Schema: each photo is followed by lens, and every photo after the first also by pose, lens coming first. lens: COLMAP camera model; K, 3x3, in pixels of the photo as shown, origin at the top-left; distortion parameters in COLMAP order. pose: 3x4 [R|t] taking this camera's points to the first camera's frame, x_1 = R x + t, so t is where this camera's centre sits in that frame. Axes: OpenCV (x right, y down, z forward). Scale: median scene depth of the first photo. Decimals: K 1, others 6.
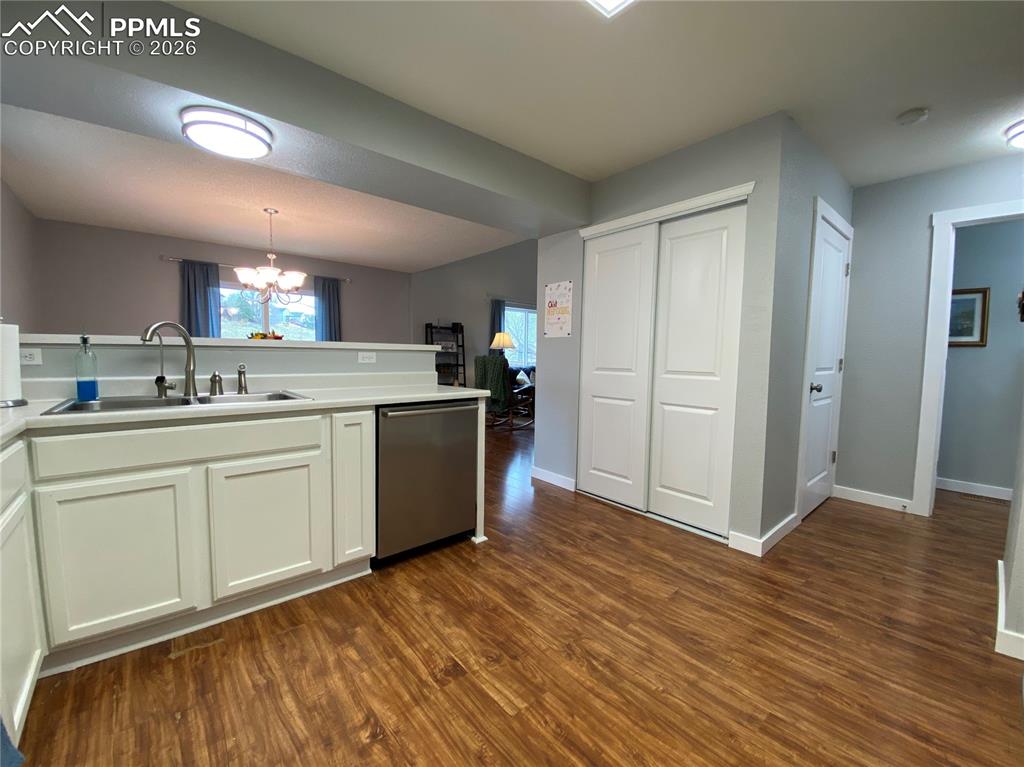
lens RADIAL K [[414.7, 0, 512.0], [0, 414.7, 383.5], [0, 0, 1]] dist [0.045623, -0.032469]
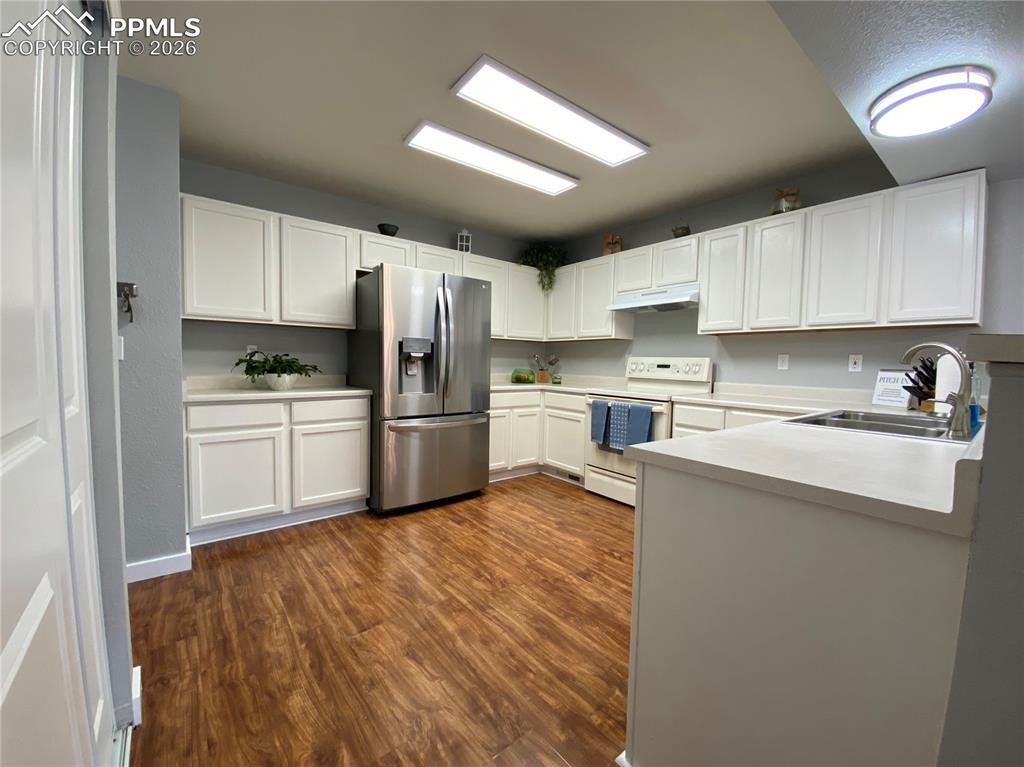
lens RADIAL K [[414.7, 0, 512.0], [0, 414.7, 383.5], [0, 0, 1]] dist [0.045623, -0.032469]
pose [[-0.998931, -0.035743, 0.029317, 0.086294], [-0.031919, 0.992029, 0.121901, -0.146085], [-0.033440, 0.120835, -0.992109, 2.042968]]
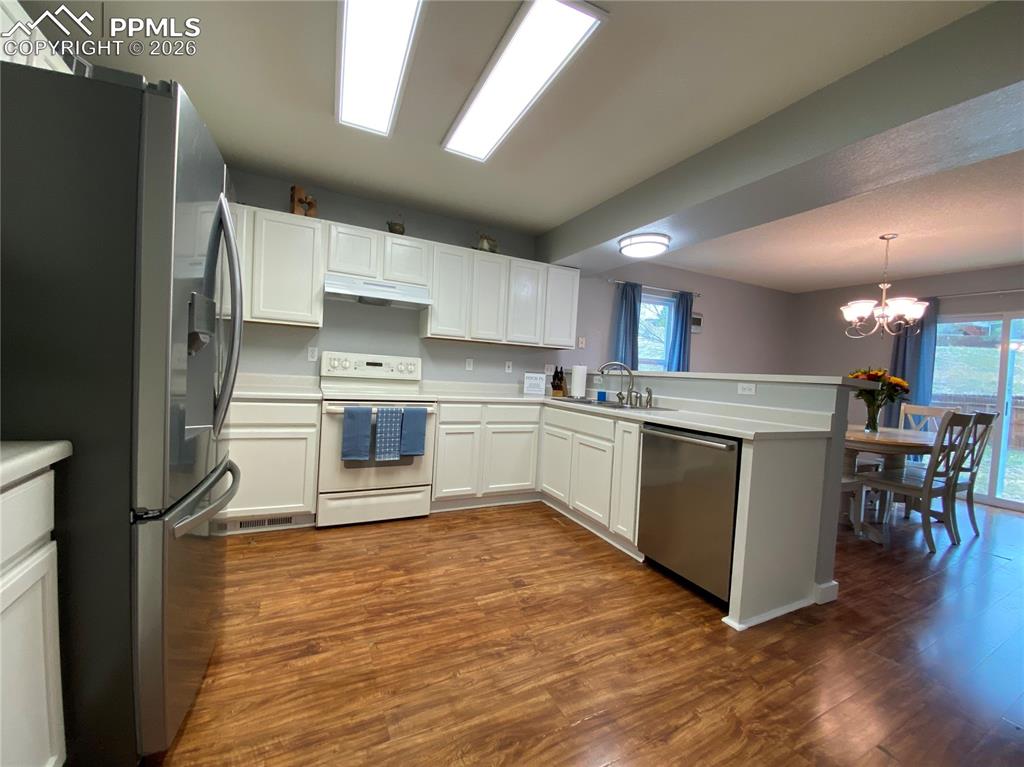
lens RADIAL K [[414.7, 0, 512.0], [0, 414.7, 383.5], [0, 0, 1]] dist [0.045623, -0.032469]
pose [[-0.240493, 0.002168, -0.970648, 1.108070], [-0.123875, 0.991752, 0.032907, -0.058249], [0.962714, 0.128153, -0.238241, 1.048290]]
